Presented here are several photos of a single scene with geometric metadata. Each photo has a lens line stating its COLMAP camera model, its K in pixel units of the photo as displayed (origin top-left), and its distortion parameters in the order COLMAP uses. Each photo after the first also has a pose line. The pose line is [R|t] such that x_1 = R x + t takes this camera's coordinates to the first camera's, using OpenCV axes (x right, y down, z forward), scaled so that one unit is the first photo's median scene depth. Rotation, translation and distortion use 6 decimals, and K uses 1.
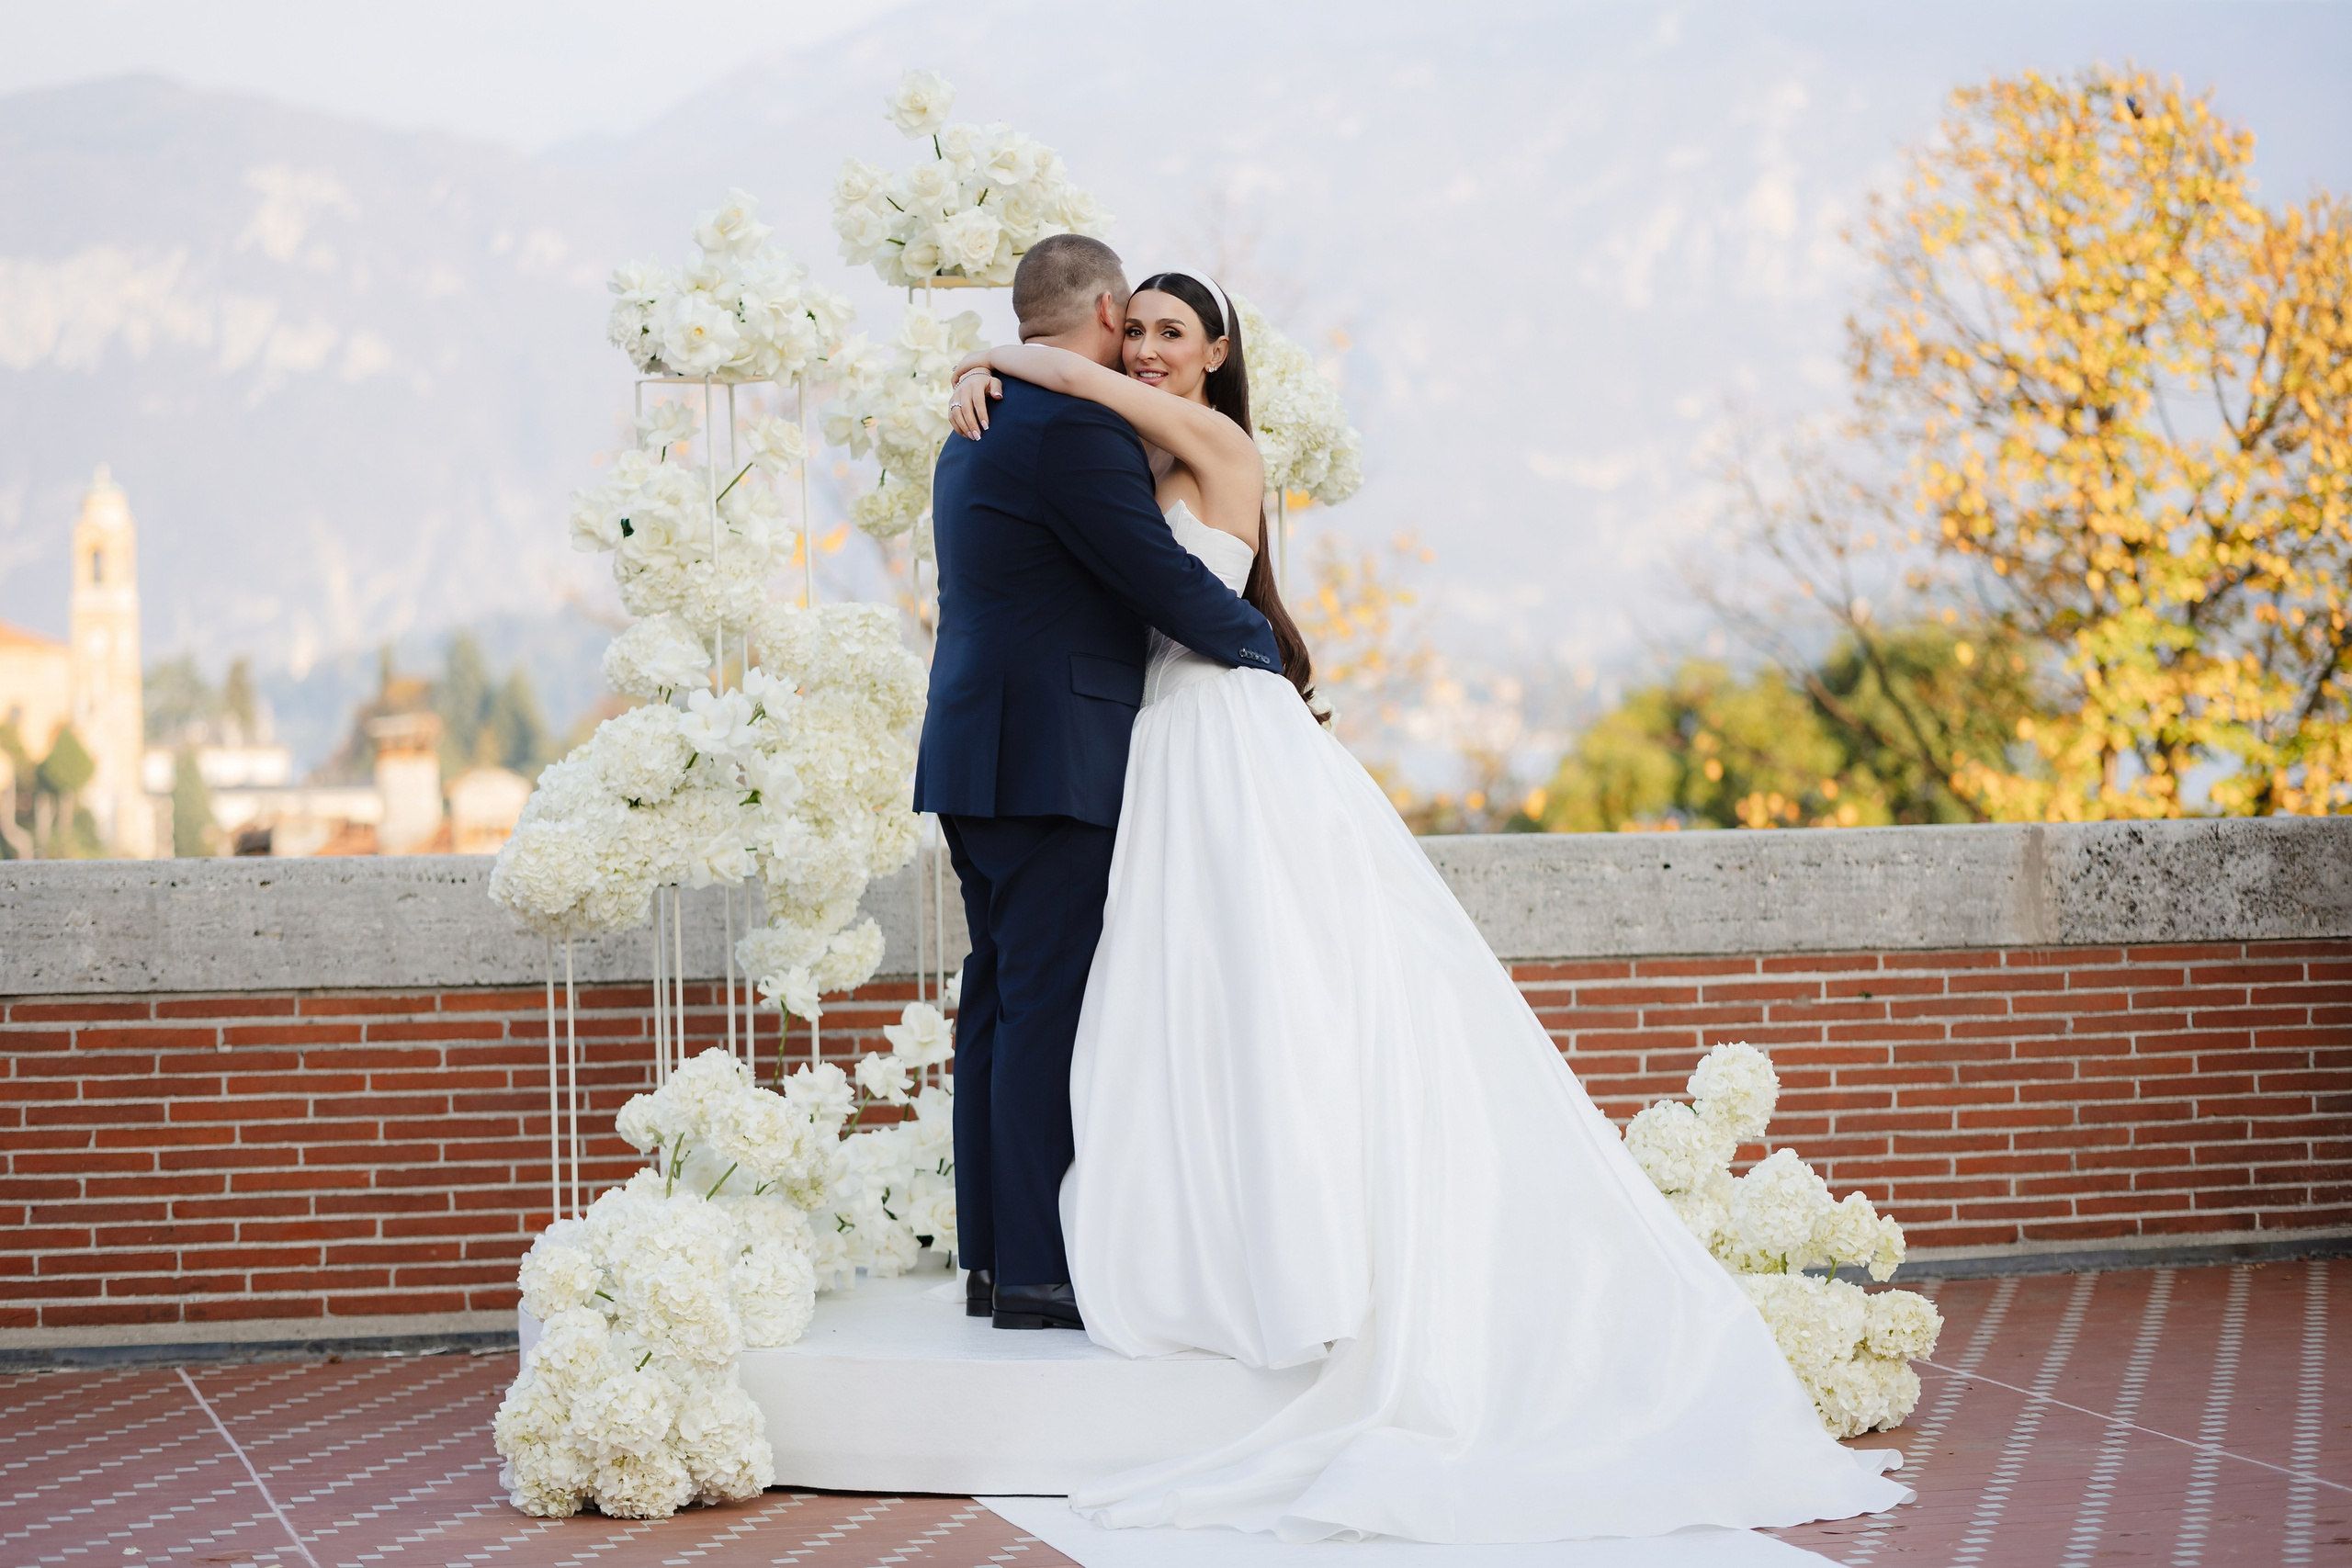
lens RADIAL K [[6099.0, 0, 1168.5], [0, 6099.0, 917.1], [0, 0, 1]] dist [-0.033312, 0.923032]
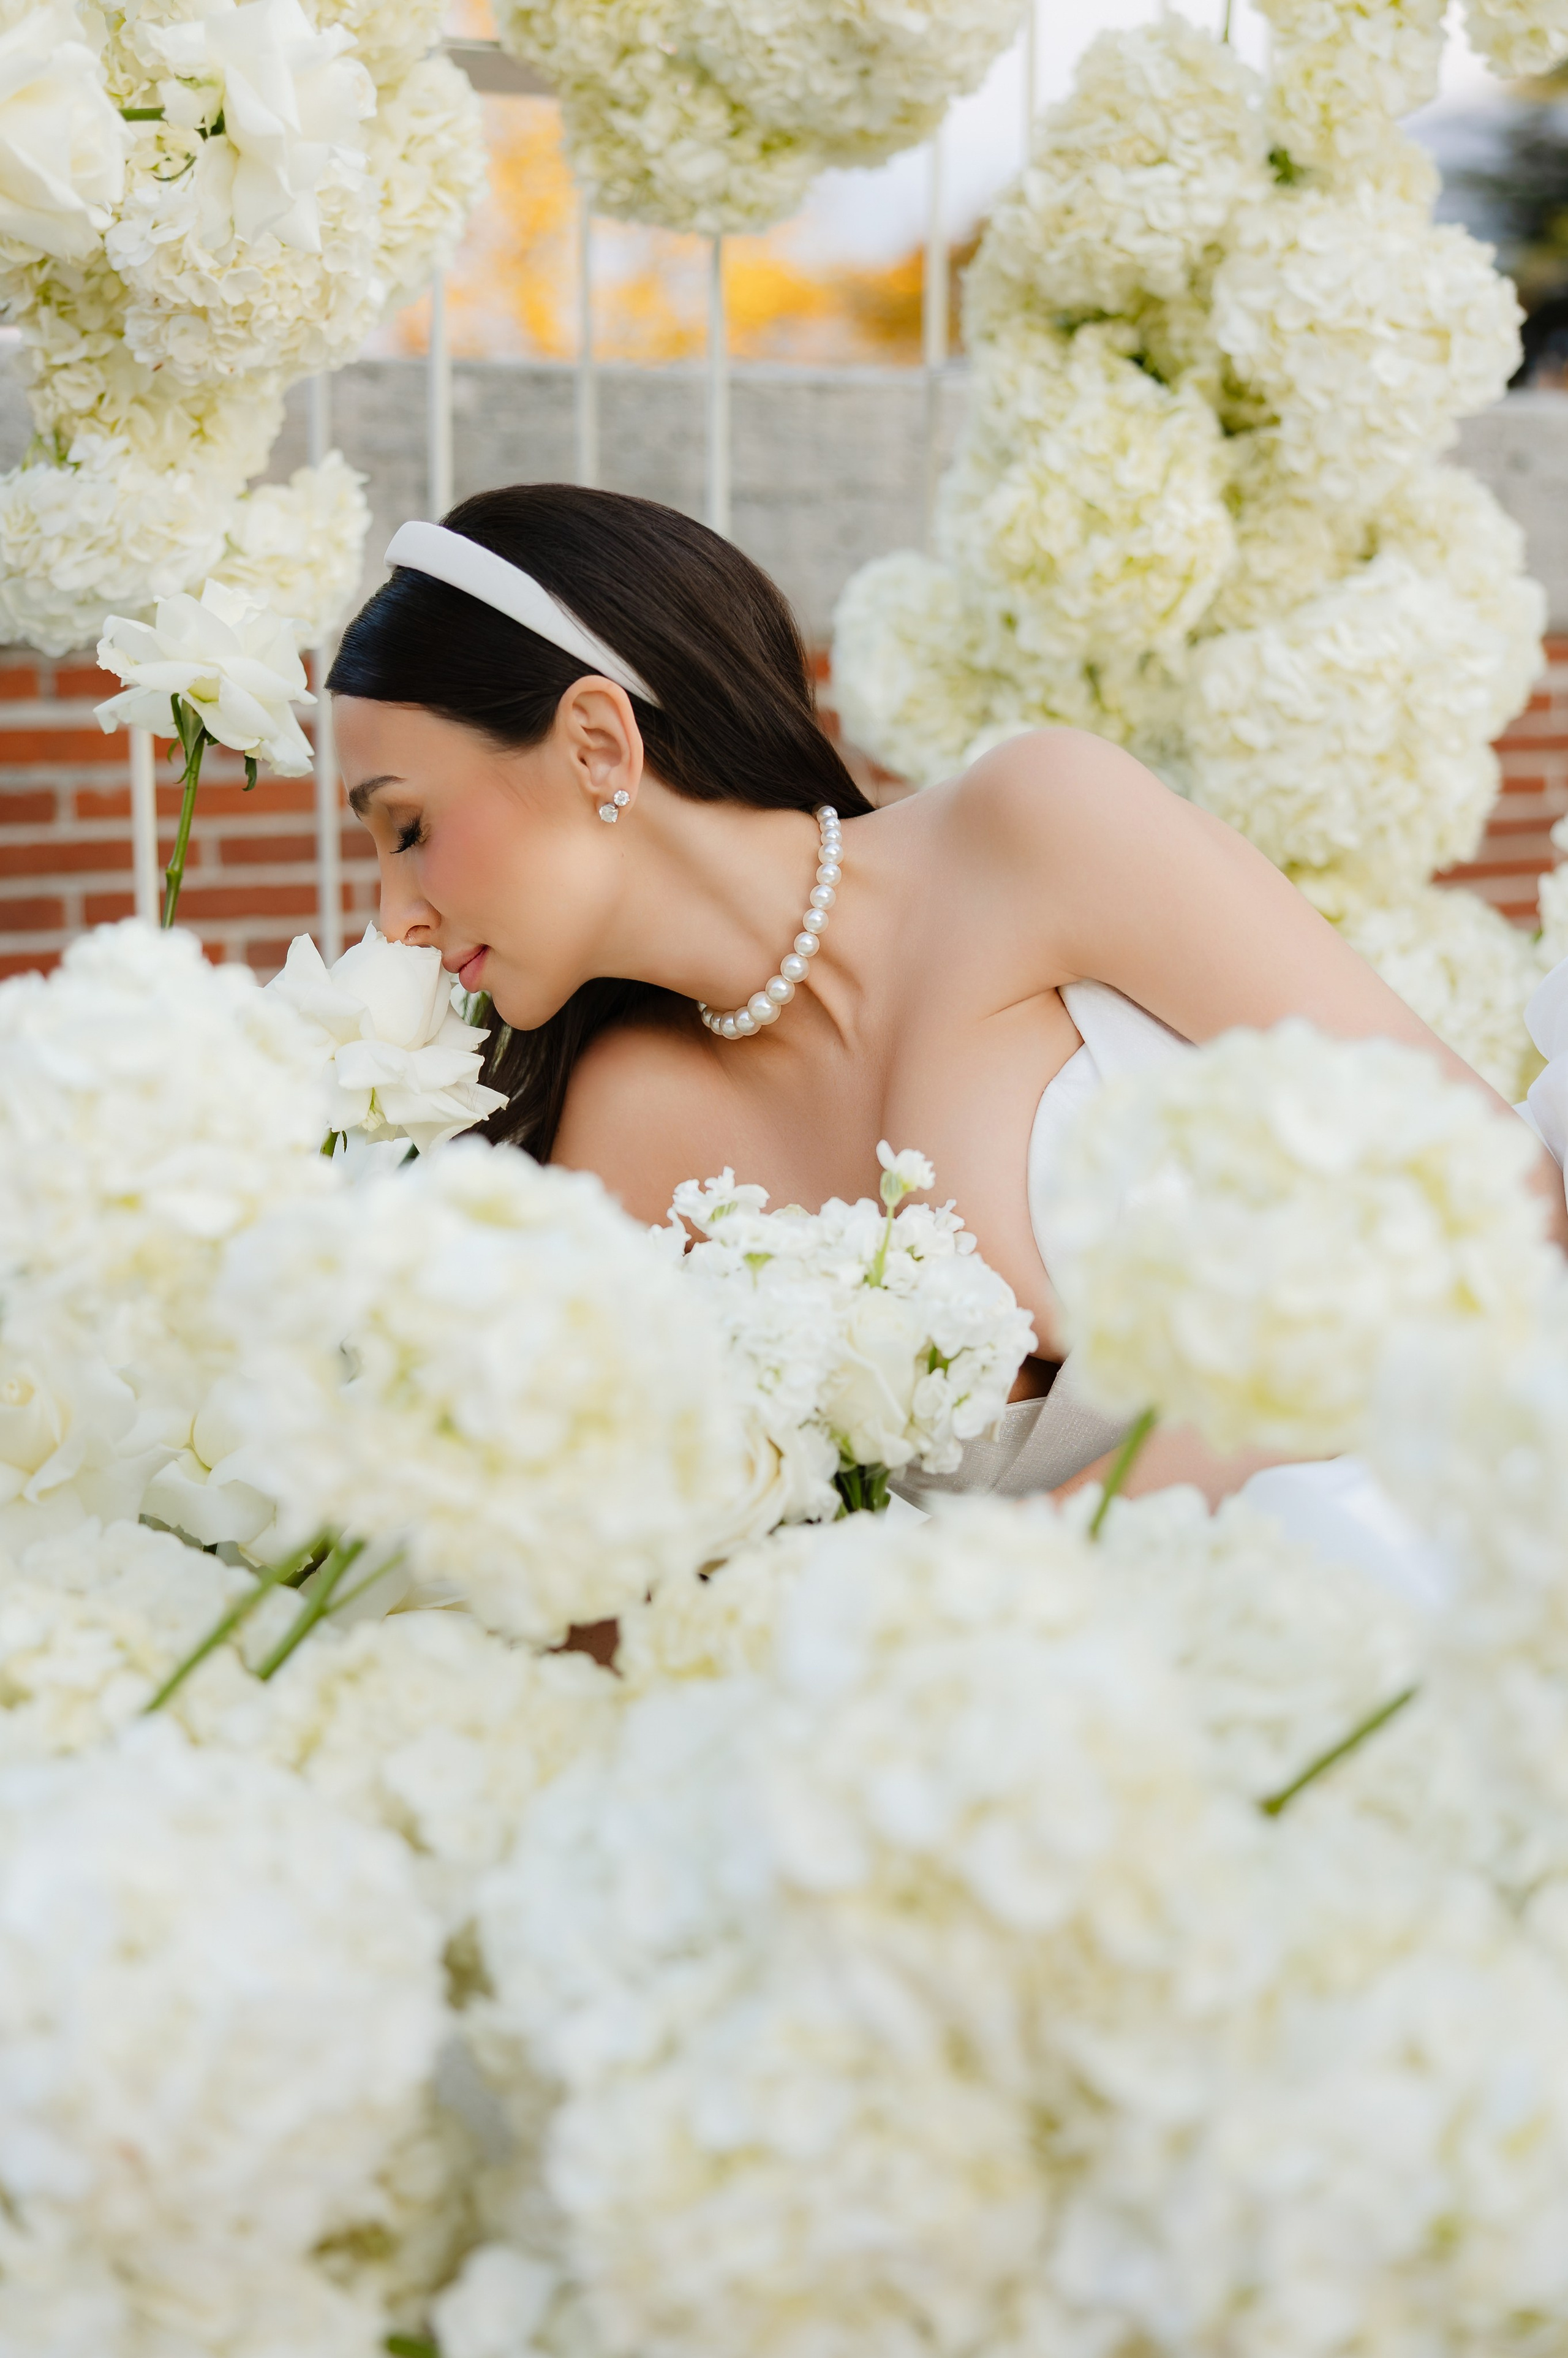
lens RADIAL K [[3458.5, 0, 721.5], [0, 3458.5, 1143.3], [0, 0, 1]] dist [-0.038786, 0.049464]
pose [[0.956199, -0.029995, 0.291178, -0.081801], [-0.010370, 0.990640, 0.136103, 0.011058], [-0.292535, -0.133161, 0.946938, 0.792614]]
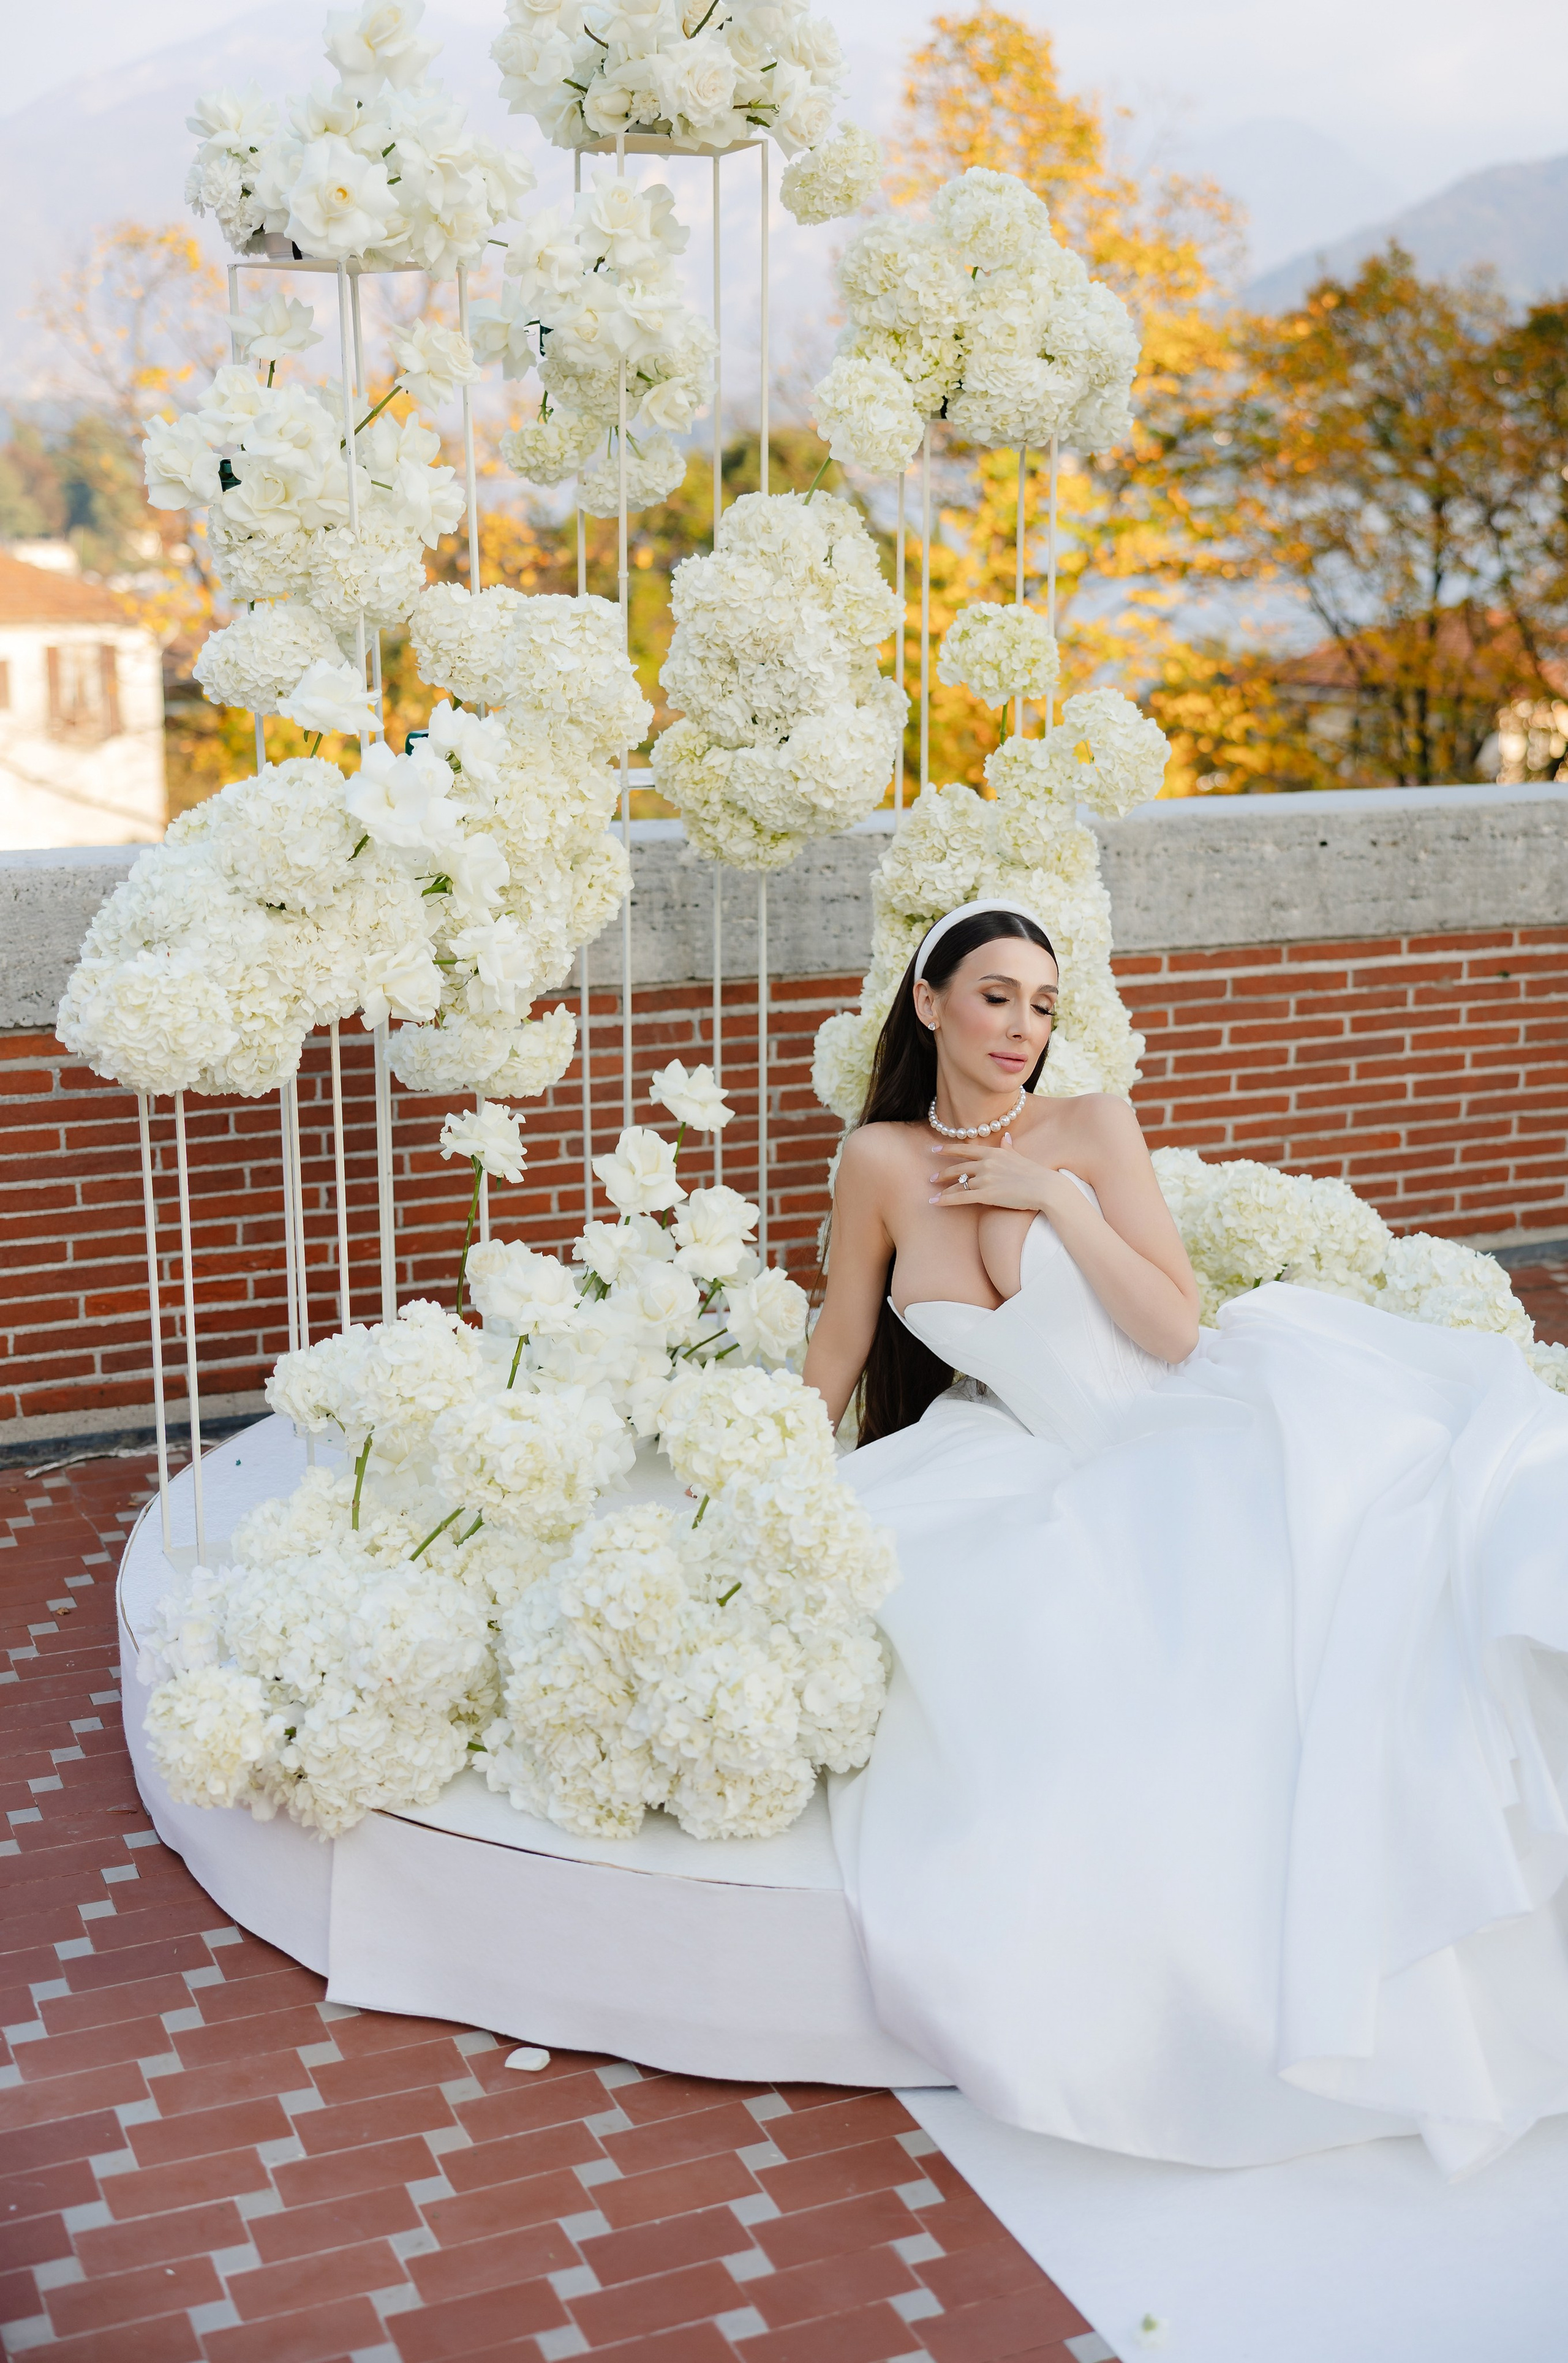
lens RADIAL K [[3018.3, 0, 850.1], [0, 3018.3, 1159.4], [0, 0, 1]] dist [-0.037763, 0.047809]
pose [[0.984027, -0.015847, 0.177314, -0.078290], [-0.019085, 0.980898, 0.193583, -0.053179], [-0.176995, -0.193875, 0.964928, 0.610405]]
